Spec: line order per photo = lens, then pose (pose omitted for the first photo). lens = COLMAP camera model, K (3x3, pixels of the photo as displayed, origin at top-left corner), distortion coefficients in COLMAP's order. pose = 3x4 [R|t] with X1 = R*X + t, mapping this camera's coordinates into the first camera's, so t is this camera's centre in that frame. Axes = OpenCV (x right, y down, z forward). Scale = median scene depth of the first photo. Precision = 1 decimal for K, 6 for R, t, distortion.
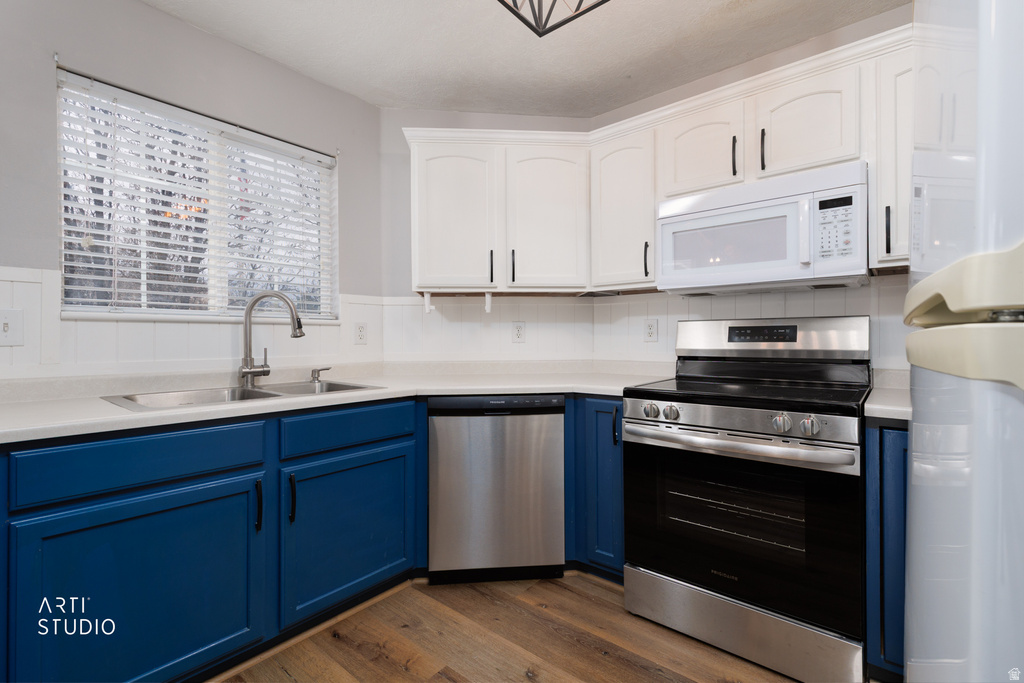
lens RADIAL K [[458.8, 0, 517.0], [0, 458.8, 342.4], [0, 0, 1]] dist [0.008366, -0.003509]
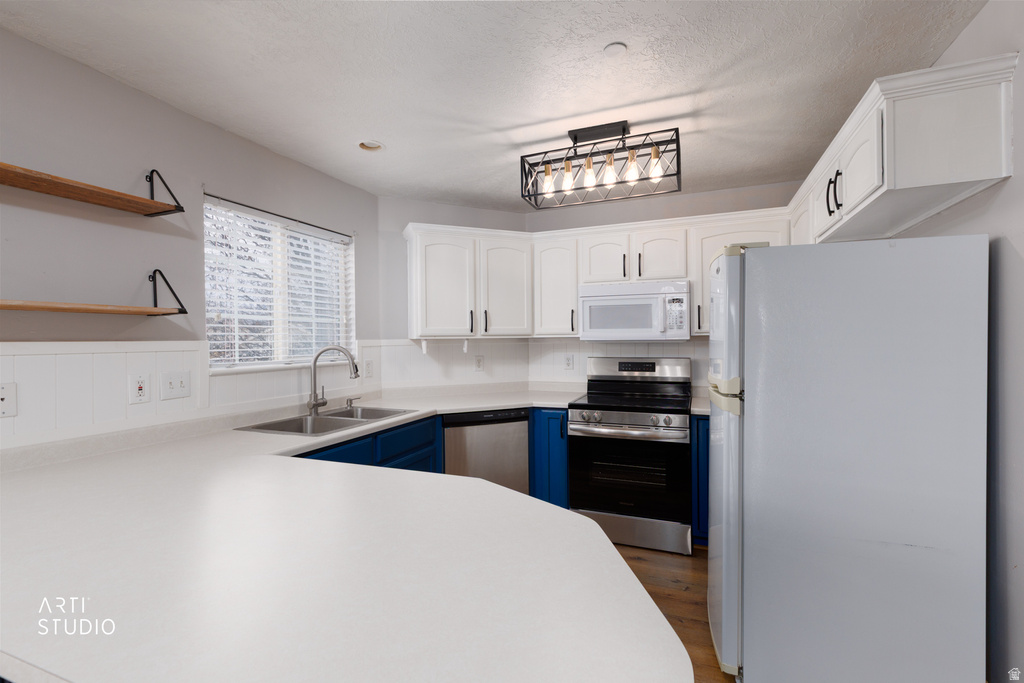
lens RADIAL K [[458.8, 0, 517.6], [0, 458.8, 342.6], [0, 0, 1]] dist [0.008366, -0.003509]
pose [[0.949938, -0.006771, 0.312365, -0.434299], [0.007057, 0.999975, 0.000215, -0.116148], [-0.312359, 0.002000, 0.949962, -0.495107]]
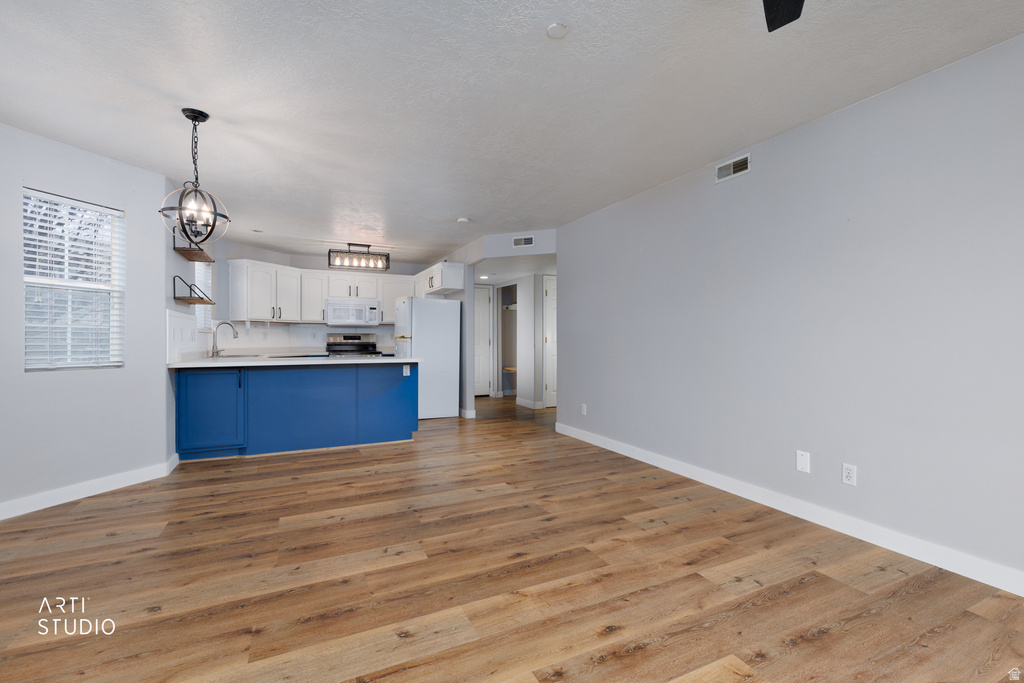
lens RADIAL K [[458.8, 0, 519.7], [0, 458.8, 337.4], [0, 0, 1]] dist [0.008366, -0.003509]
pose [[0.416732, 0.008321, 0.908991, -2.324362], [-0.001814, 0.999964, -0.008322, 0.006543], [-0.909028, 0.001820, 0.416732, -1.804341]]
